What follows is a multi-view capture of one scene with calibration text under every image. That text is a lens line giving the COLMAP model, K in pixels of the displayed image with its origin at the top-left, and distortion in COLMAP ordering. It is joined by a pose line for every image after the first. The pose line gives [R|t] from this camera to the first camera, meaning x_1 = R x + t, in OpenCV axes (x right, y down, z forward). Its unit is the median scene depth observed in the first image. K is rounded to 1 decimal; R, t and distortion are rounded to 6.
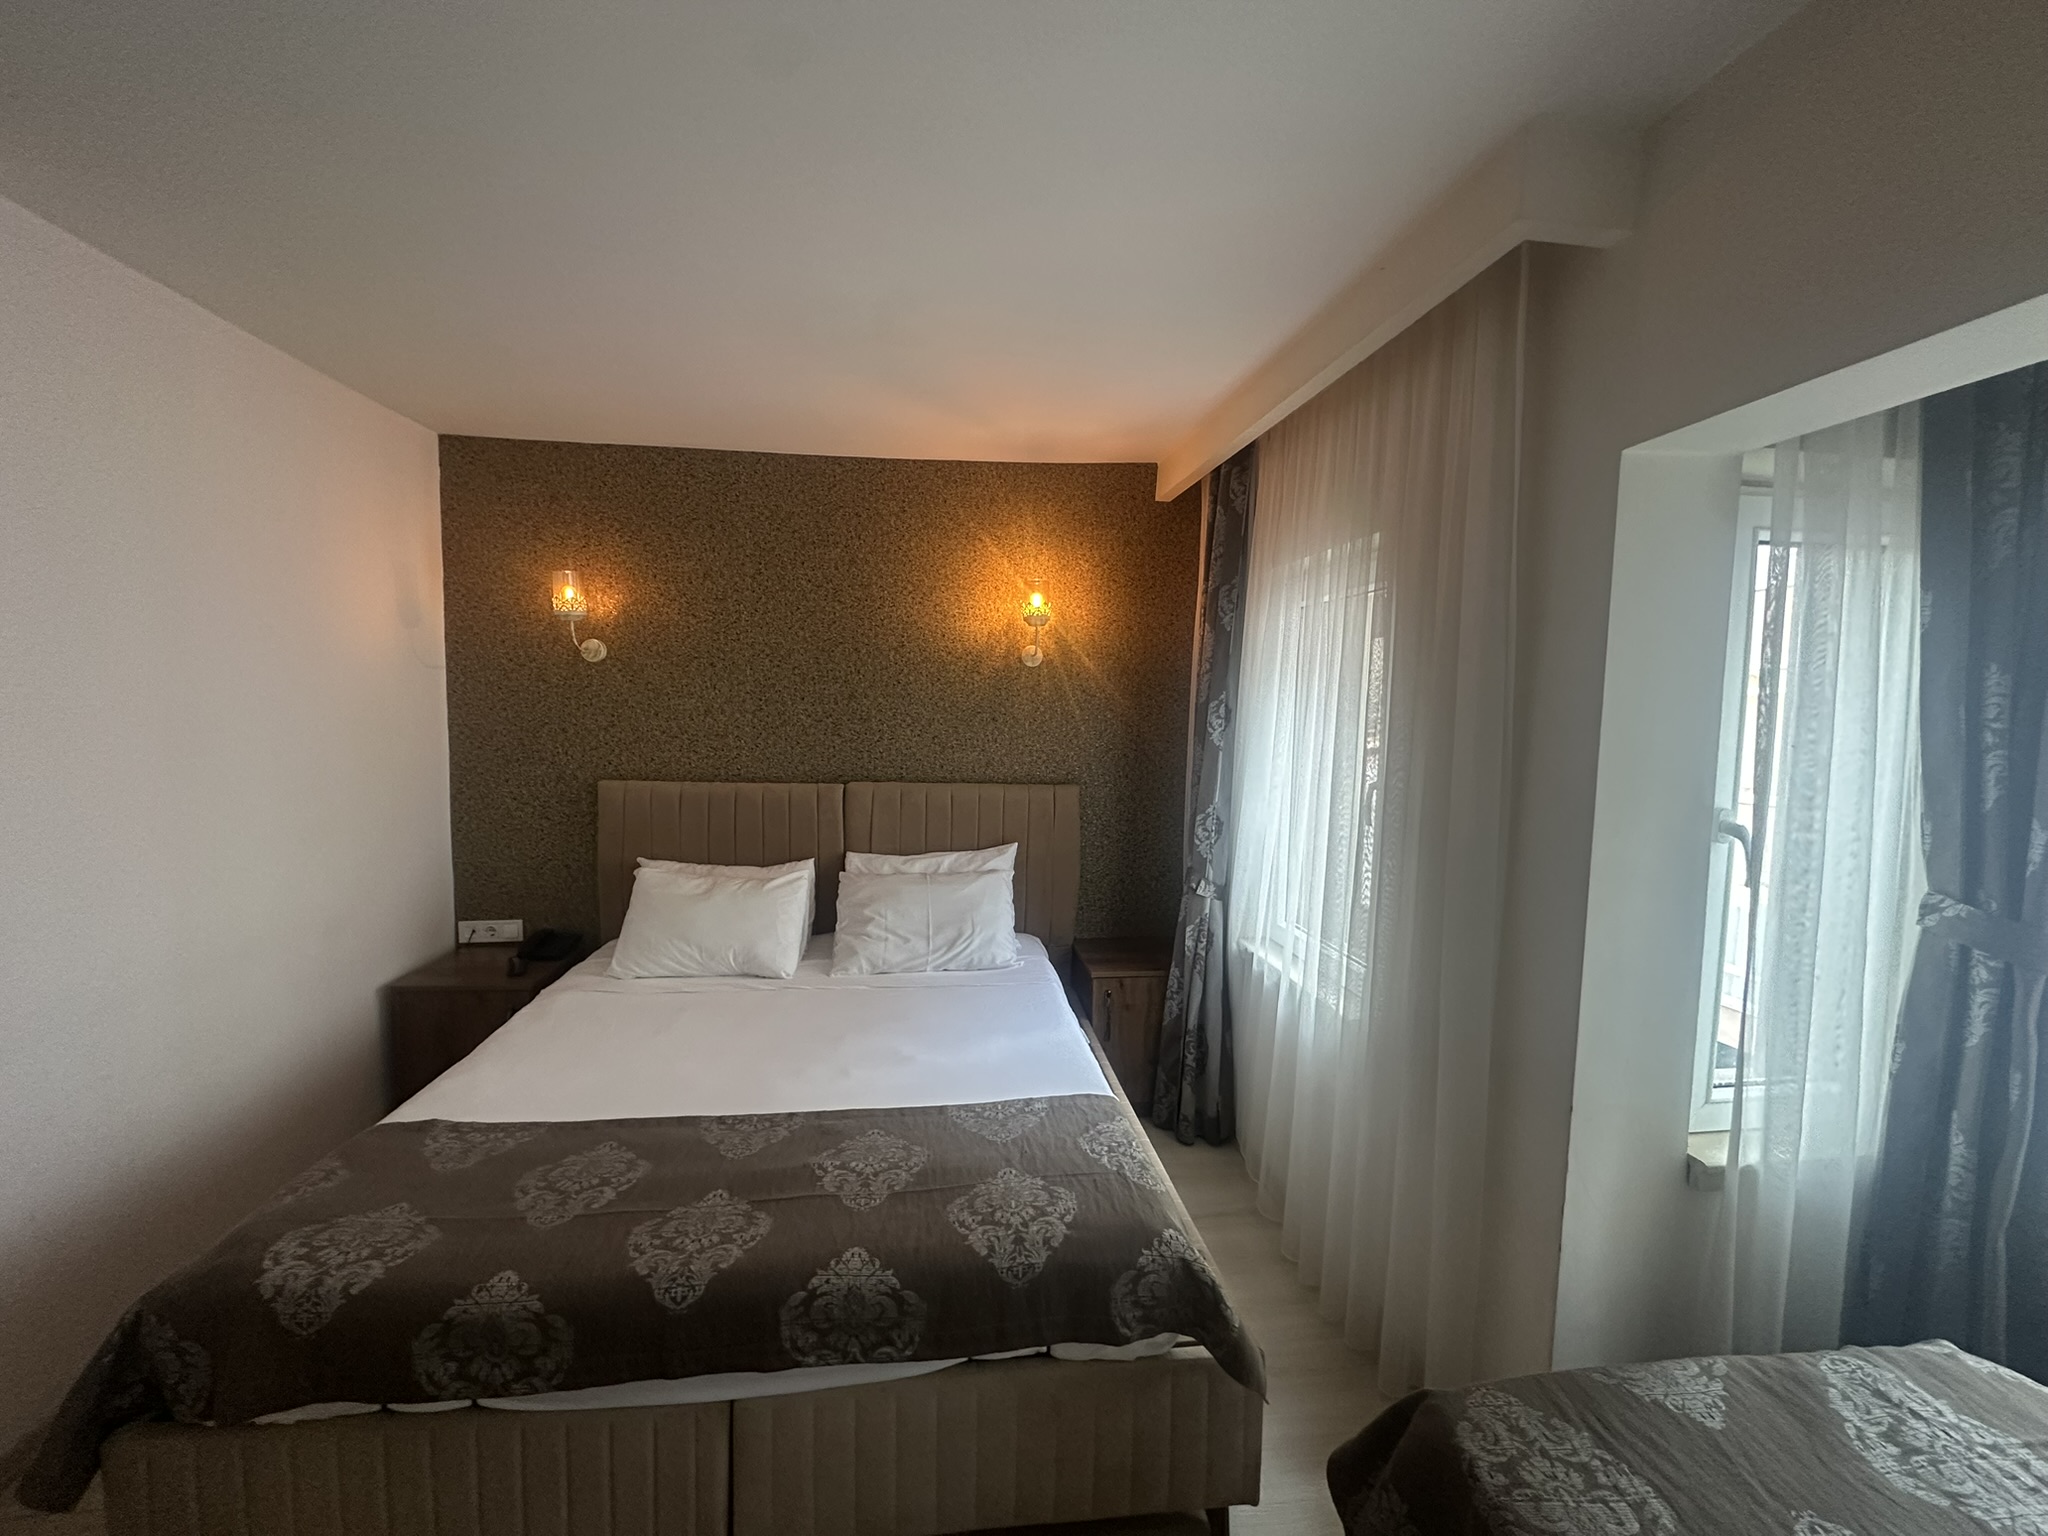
lens RADIAL K [[816.8, 0, 1034.6], [0, 816.8, 771.9], [0, 0, 1]] dist [-0.006455, 0.001669]
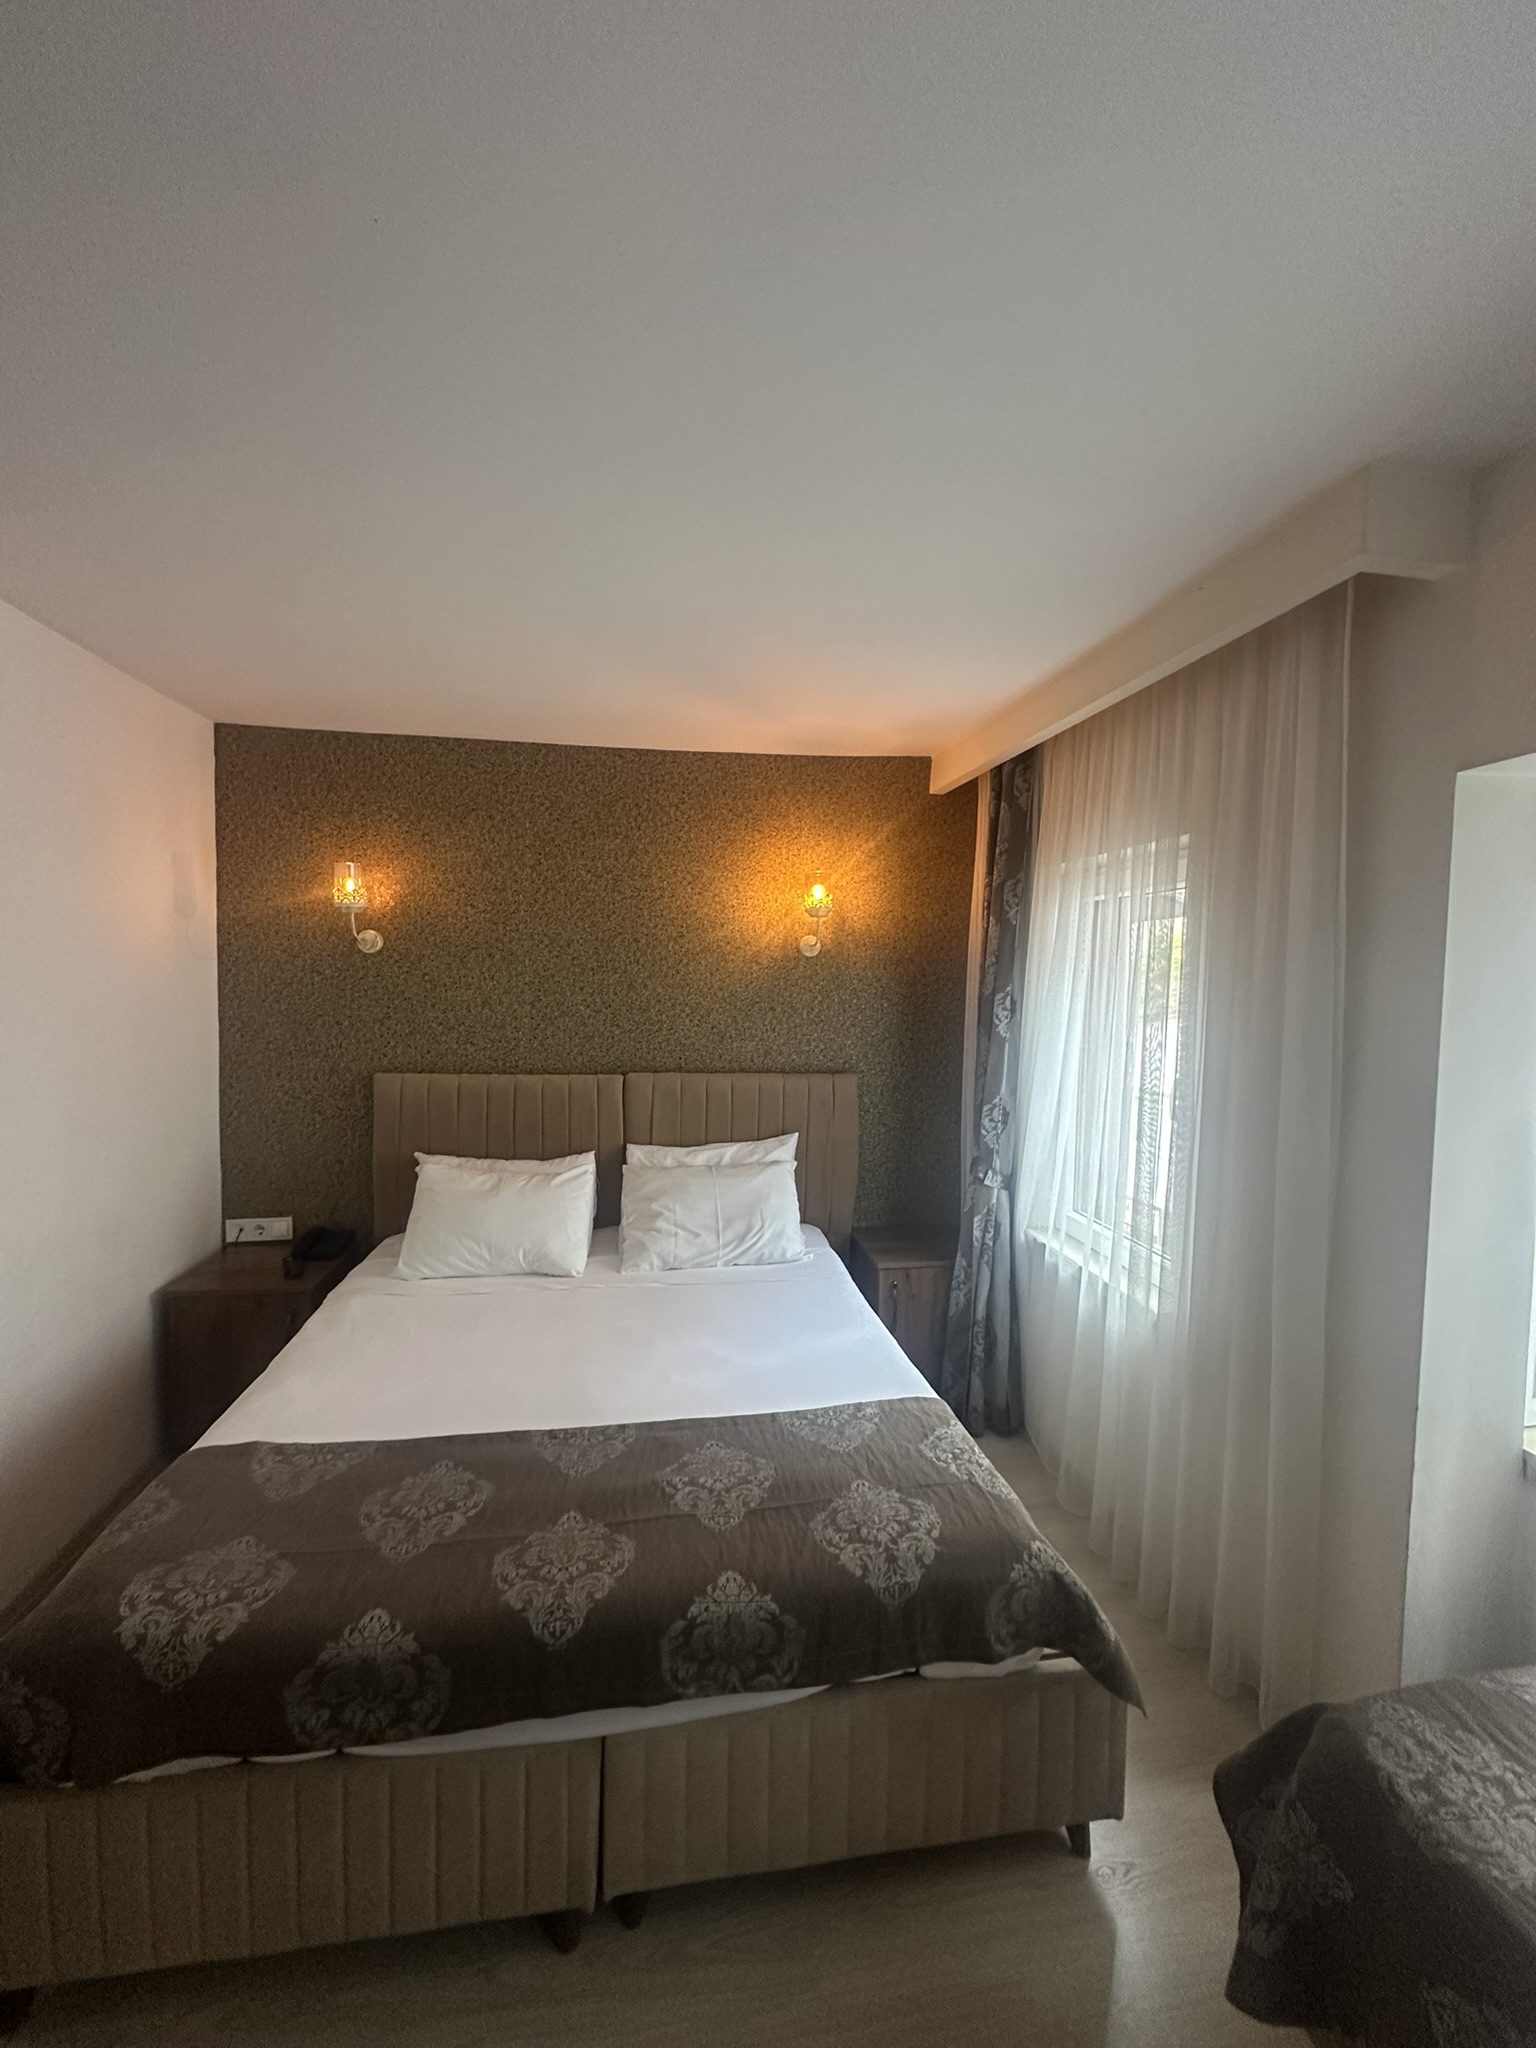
lens RADIAL K [[816.8, 0, 782.5], [0, 816.8, 1023.8], [0, 0, 1]] dist [-0.006455, 0.001669]
pose [[0.999193, -0.003551, 0.040005, -0.140776], [0.004572, 0.999666, -0.025448, -0.037888], [-0.039901, 0.025611, 0.998875, -0.001110]]
